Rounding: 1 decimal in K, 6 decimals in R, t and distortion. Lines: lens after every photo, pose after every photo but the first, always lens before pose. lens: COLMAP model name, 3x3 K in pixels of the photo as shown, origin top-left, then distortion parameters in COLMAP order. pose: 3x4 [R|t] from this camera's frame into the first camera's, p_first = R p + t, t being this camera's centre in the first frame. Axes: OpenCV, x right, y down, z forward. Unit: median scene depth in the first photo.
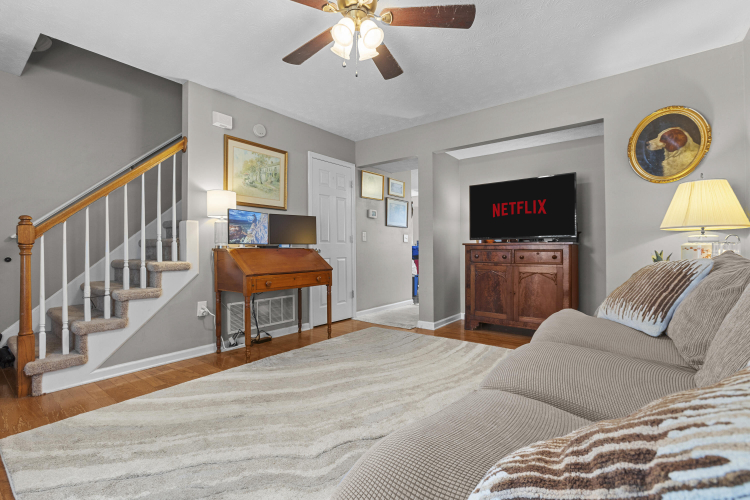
lens RADIAL K [[342.7, 0, 370.9], [0, 342.7, 247.2], [0, 0, 1]] dist [-0.000510, -0.000032]
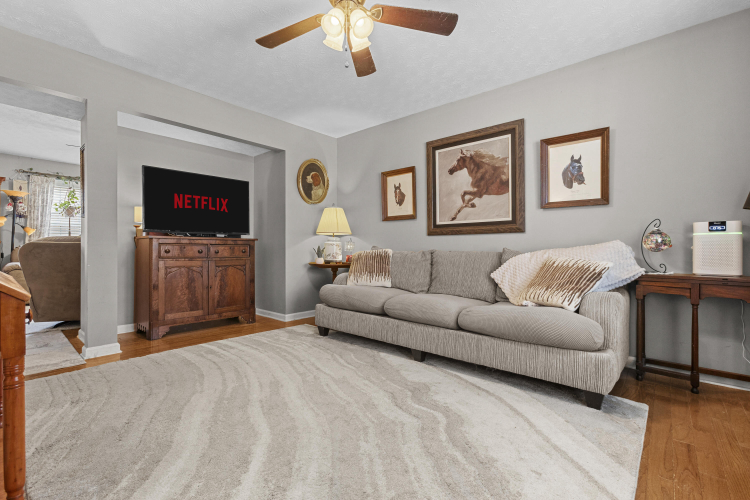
lens RADIAL K [[337.7, 0, 371.4], [0, 337.7, 249.5], [0, 0, 1]] dist [0.000471, 0.000052]
pose [[0.057160, -0.000393, 0.998365, -0.731947], [-0.009763, 0.999952, 0.000952, 0.023154], [-0.998317, -0.009802, 0.057153, 0.619142]]
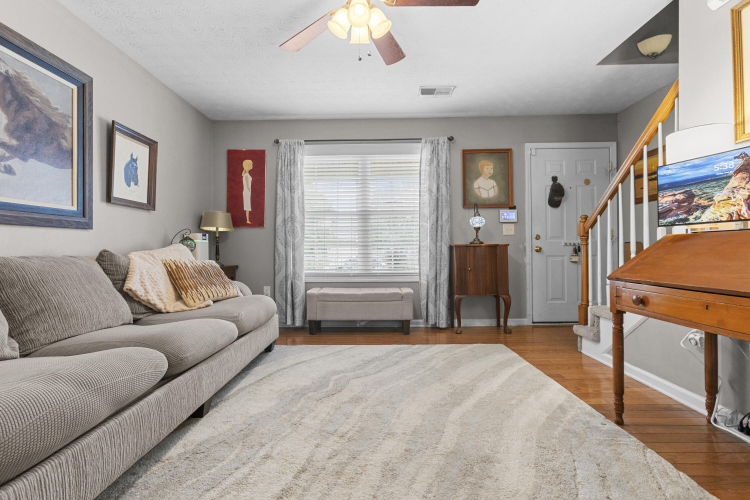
lens RADIAL K [[342.7, 0, 370.9], [0, 342.7, 247.2], [0, 0, 1]] dist [-0.000510, -0.000032]
pose [[-0.794734, 0.006747, -0.606920, 0.372364], [0.016440, 0.999811, -0.010412, 0.026284], [0.606735, -0.018253, -0.794695, 1.266842]]
